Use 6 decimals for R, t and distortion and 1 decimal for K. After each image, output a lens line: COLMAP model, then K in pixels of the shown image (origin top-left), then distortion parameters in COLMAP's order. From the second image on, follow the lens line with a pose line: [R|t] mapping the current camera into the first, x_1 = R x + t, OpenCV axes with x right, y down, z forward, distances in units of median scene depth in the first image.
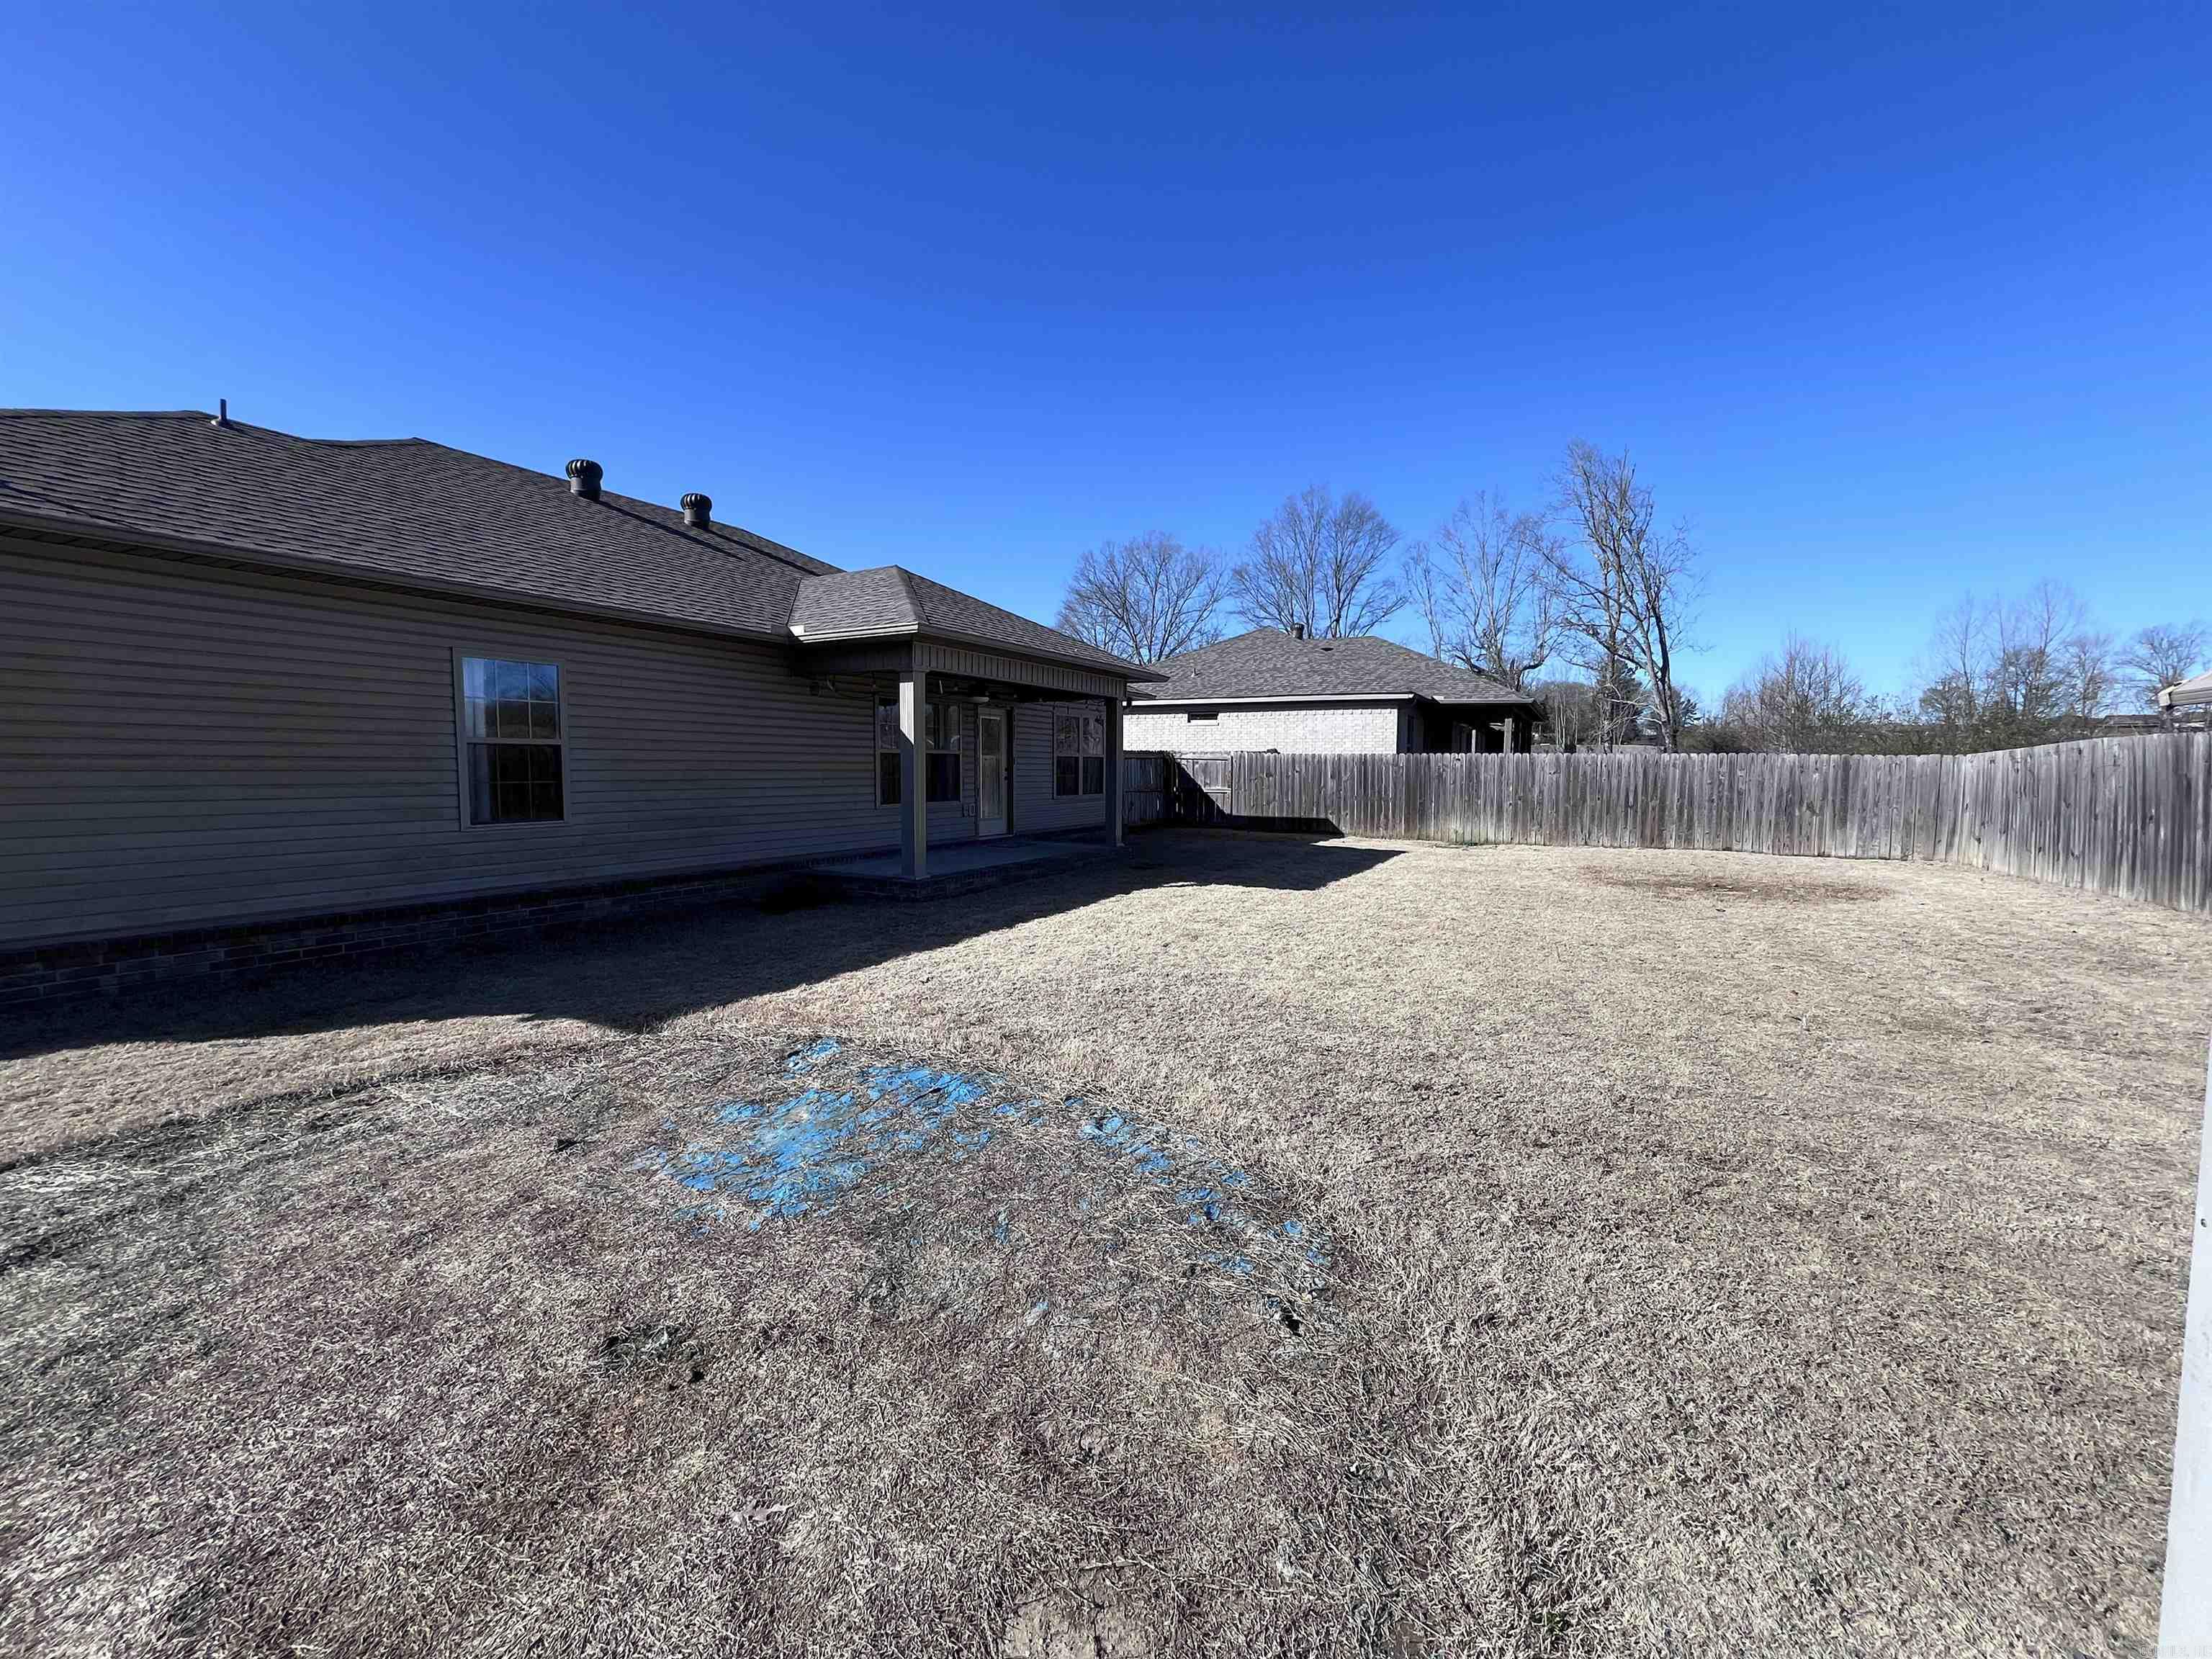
lens RADIAL K [[890.0, 0, 1106.0], [0, 890.0, 829.5], [0, 0, 1]] dist [-0.002718, -0.000121]
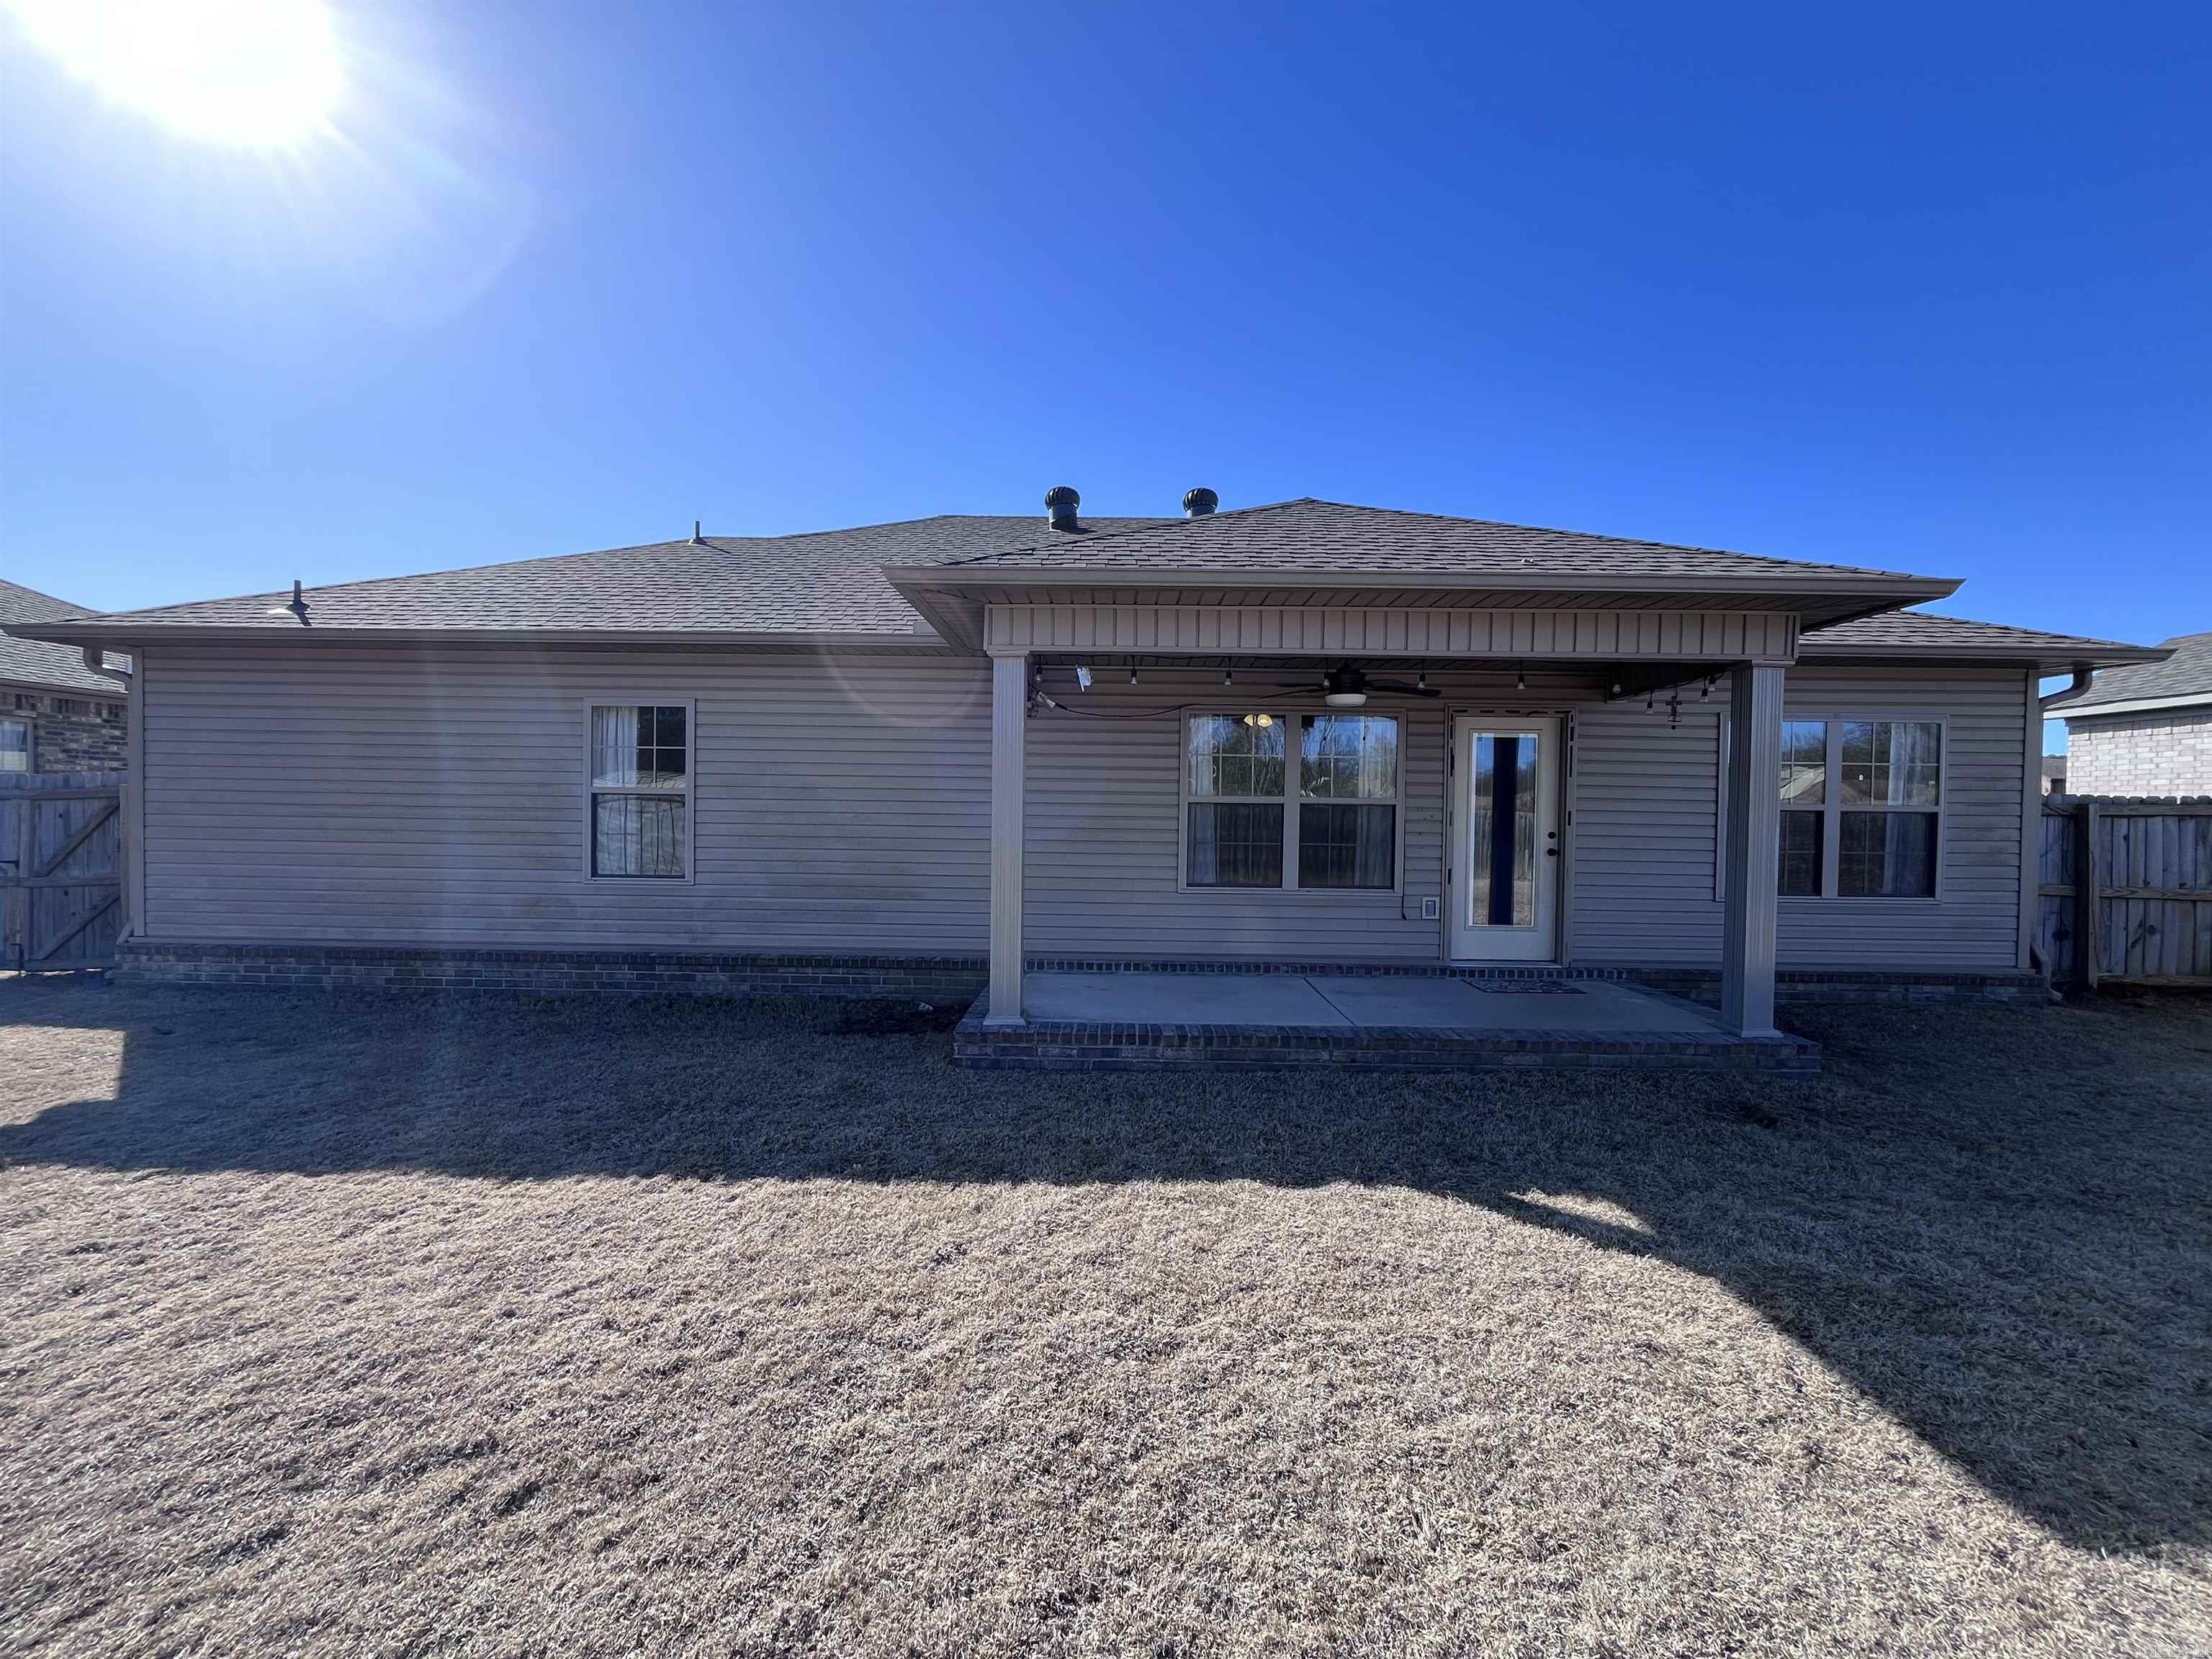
lens RADIAL K [[890.0, 0, 1106.0], [0, 890.0, 829.5], [0, 0, 1]] dist [-0.002718, -0.000121]
pose [[0.466912, 0.013345, -0.884203, 0.344072], [-0.074053, 0.996964, -0.024058, -0.063115], [0.881197, 0.076711, 0.466483, 0.877359]]
